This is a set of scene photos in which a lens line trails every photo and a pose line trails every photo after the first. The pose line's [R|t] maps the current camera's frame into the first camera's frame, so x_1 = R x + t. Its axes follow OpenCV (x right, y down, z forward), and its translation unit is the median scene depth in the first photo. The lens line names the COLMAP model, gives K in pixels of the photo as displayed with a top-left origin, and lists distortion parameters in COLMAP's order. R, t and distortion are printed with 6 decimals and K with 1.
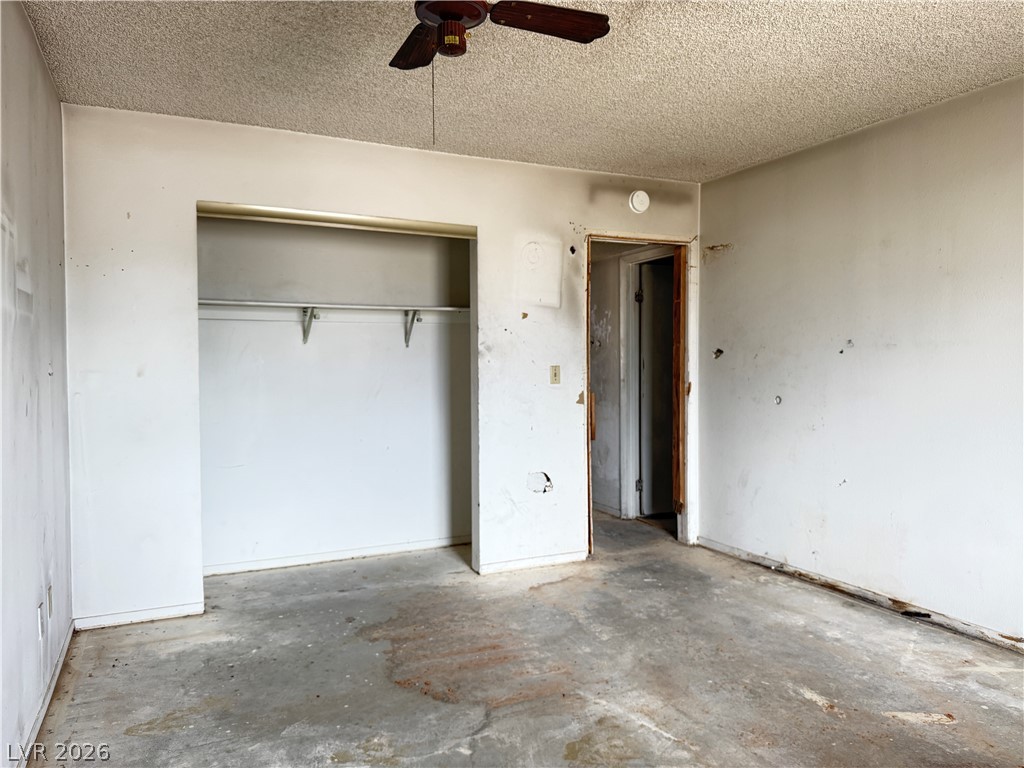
lens RADIAL K [[727.2, 0, 512.0], [0, 727.2, 384.0], [0, 0, 1]] dist [0.073038, -0.113664]
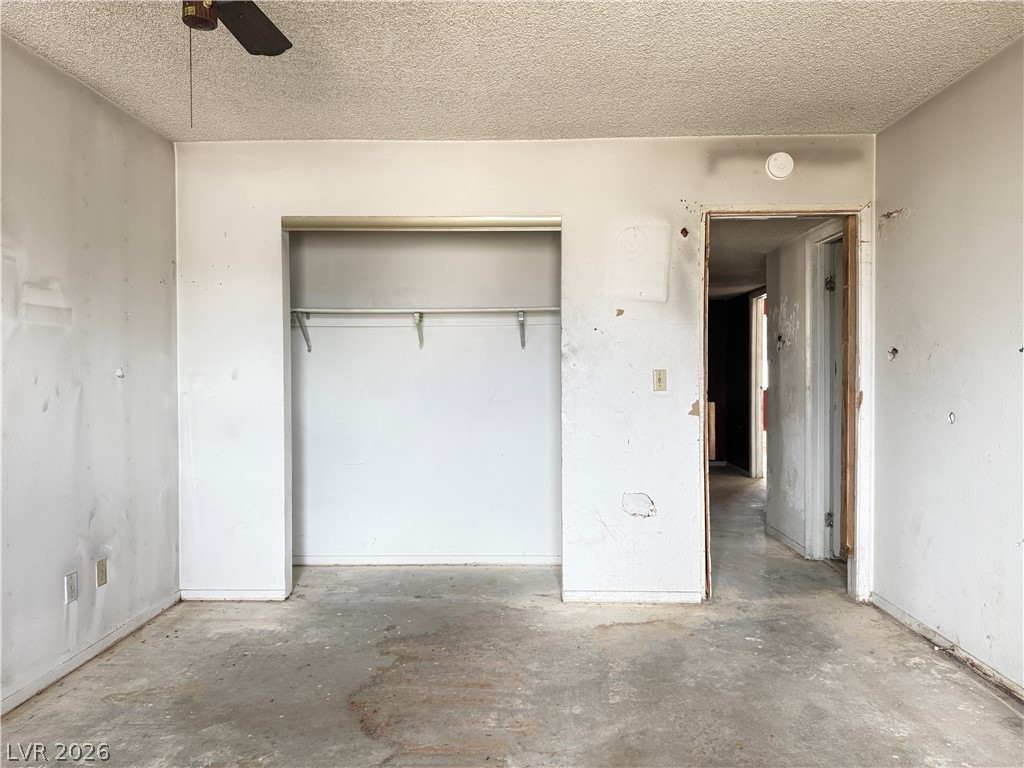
lens RADIAL K [[727.2, 0, 512.0], [0, 727.2, 384.0], [0, 0, 1]] dist [0.073038, -0.113664]
pose [[0.893141, 0.009580, -0.449674, 0.326305], [-0.012429, 0.999917, -0.003384, -0.003622], [0.449604, 0.008612, 0.893186, 0.174136]]
